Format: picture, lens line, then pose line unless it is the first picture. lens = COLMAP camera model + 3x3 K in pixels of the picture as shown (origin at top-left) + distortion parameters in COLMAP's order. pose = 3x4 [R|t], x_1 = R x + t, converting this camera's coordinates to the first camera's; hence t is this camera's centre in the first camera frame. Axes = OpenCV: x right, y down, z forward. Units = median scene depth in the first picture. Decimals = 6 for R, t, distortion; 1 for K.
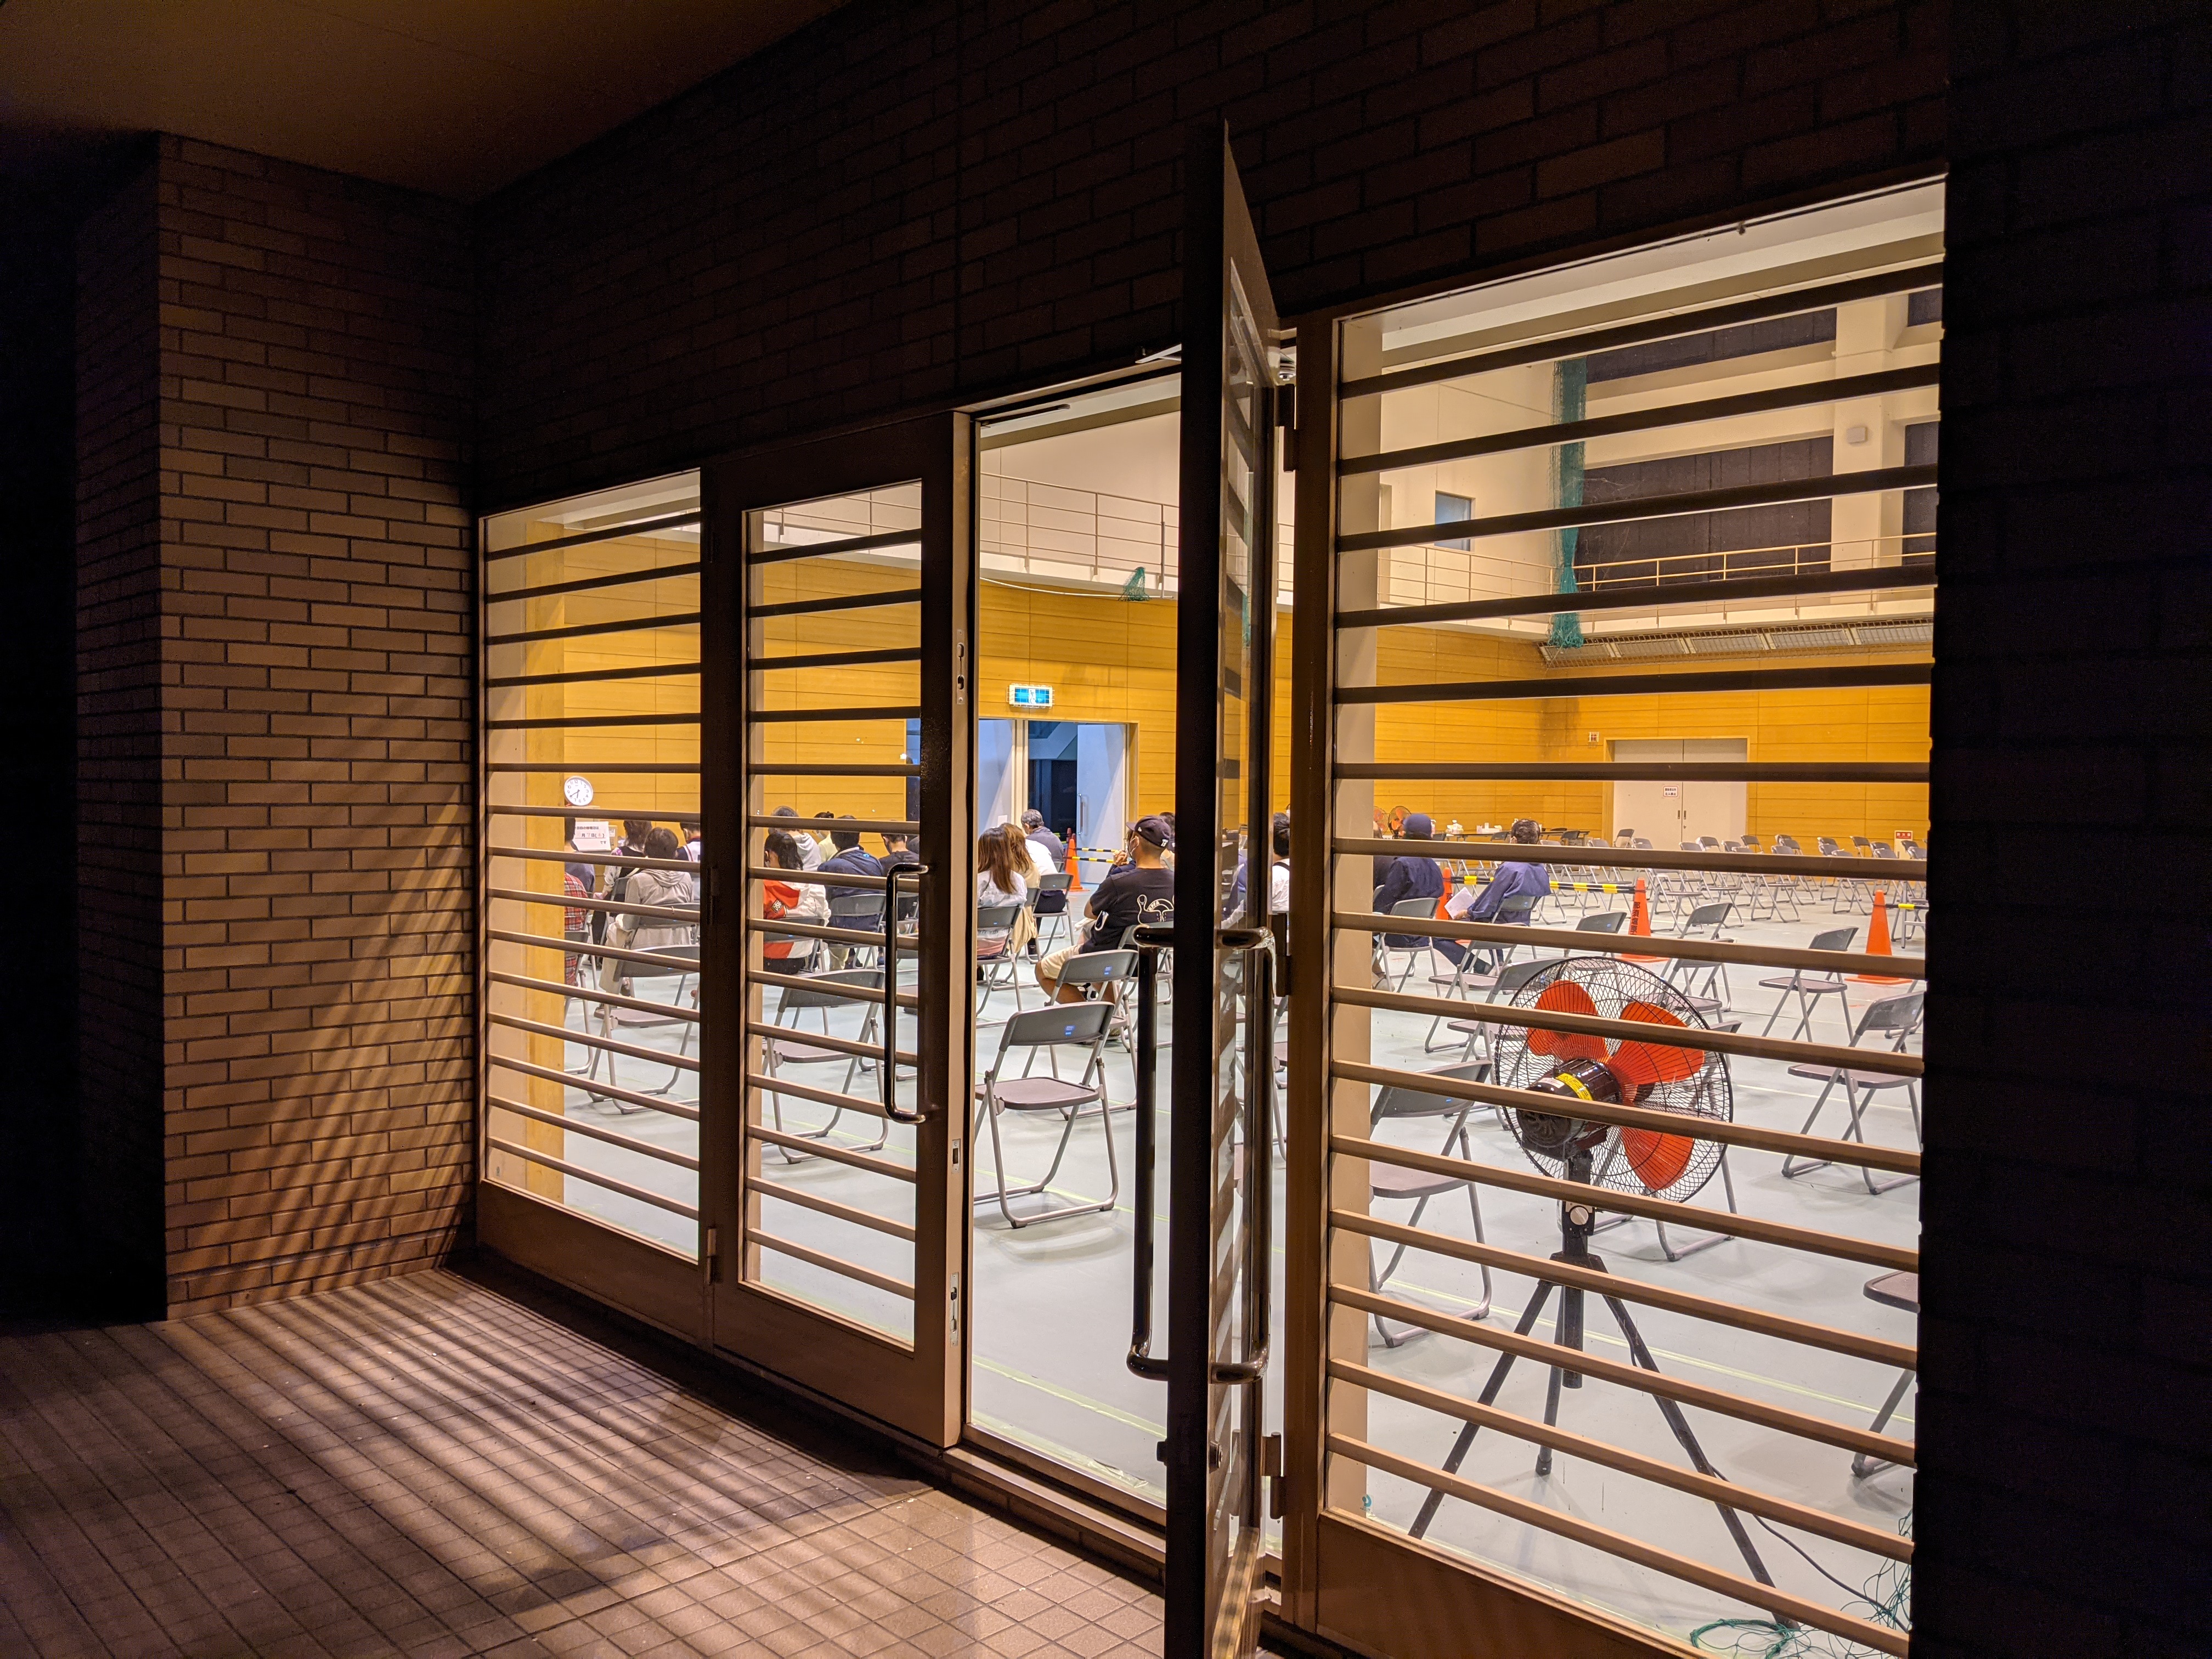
lens RADIAL K [[1758.2, 0, 1106.0], [0, 1758.2, 831.5], [0, 0, 1]] dist [-0.004560, -0.020272]
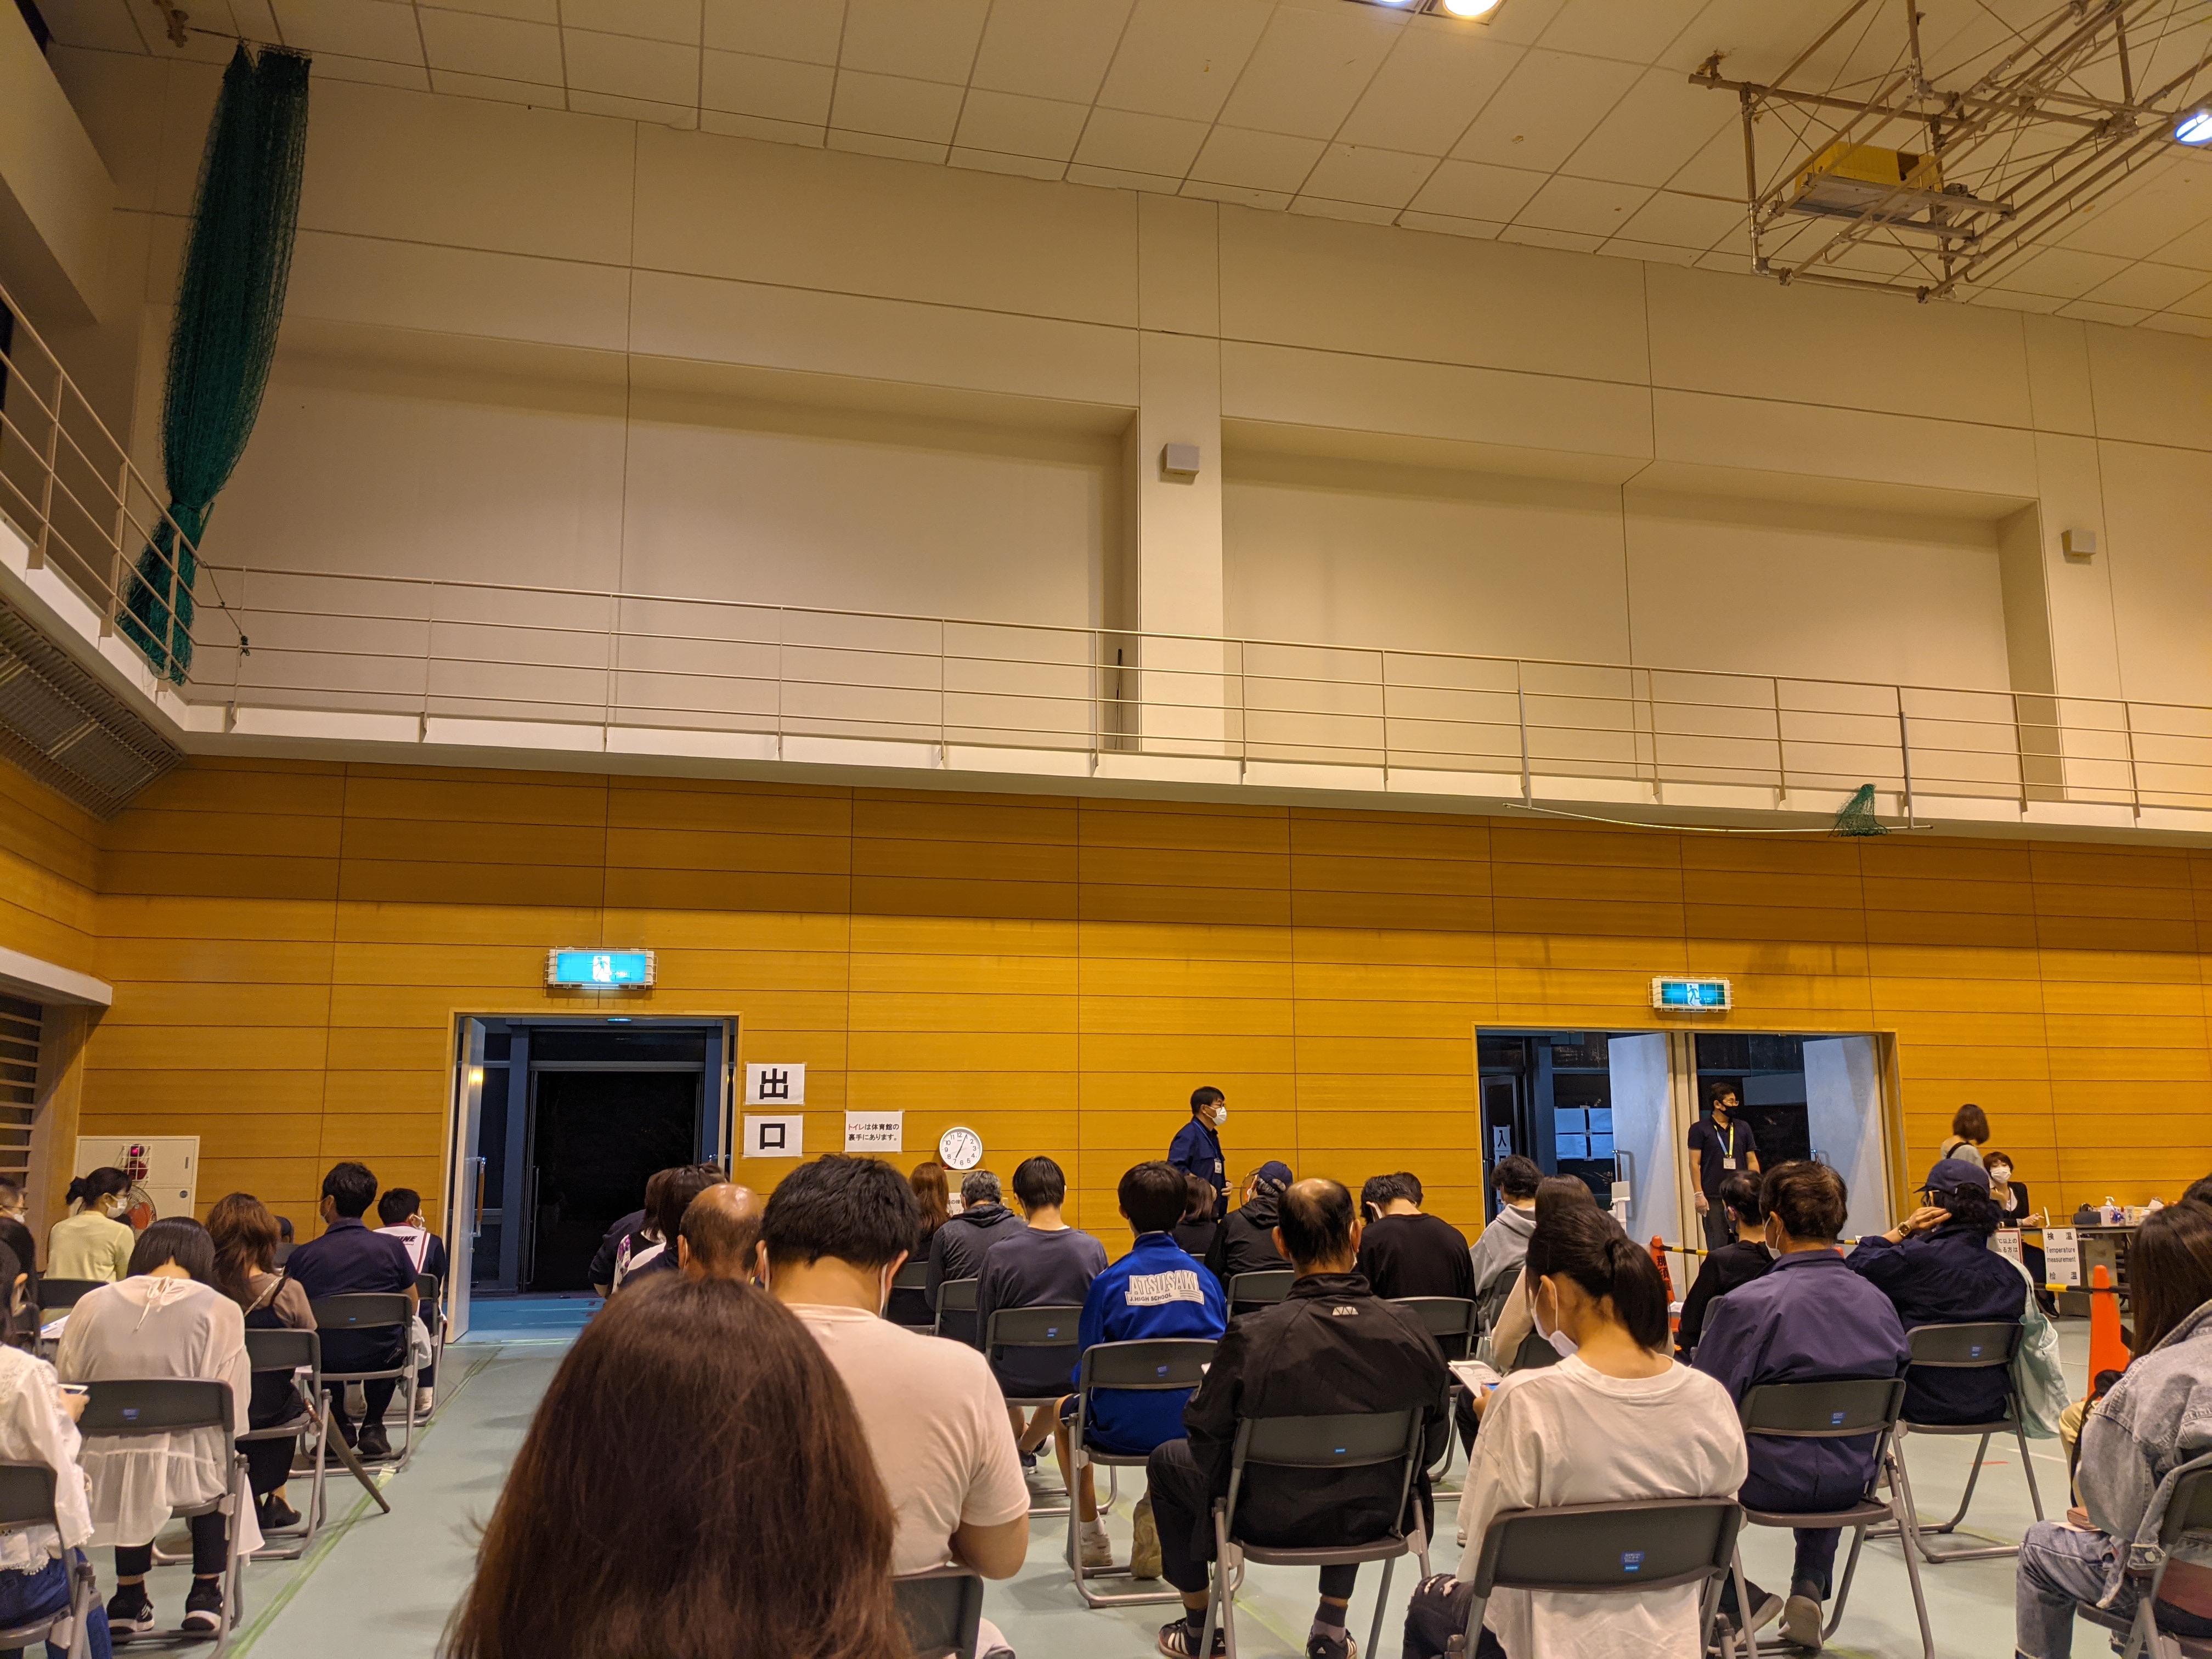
lens RADIAL K [[1758.2, 0, 1106.3], [0, 1758.2, 828.7], [0, 0, 1]] dist [-0.004560, -0.020272]
pose [[0.870181, -0.108563, -0.480625, 0.085579], [-0.001522, 0.974829, -0.222948, 0.007467], [0.492731, 0.194737, 0.848112, 0.333844]]
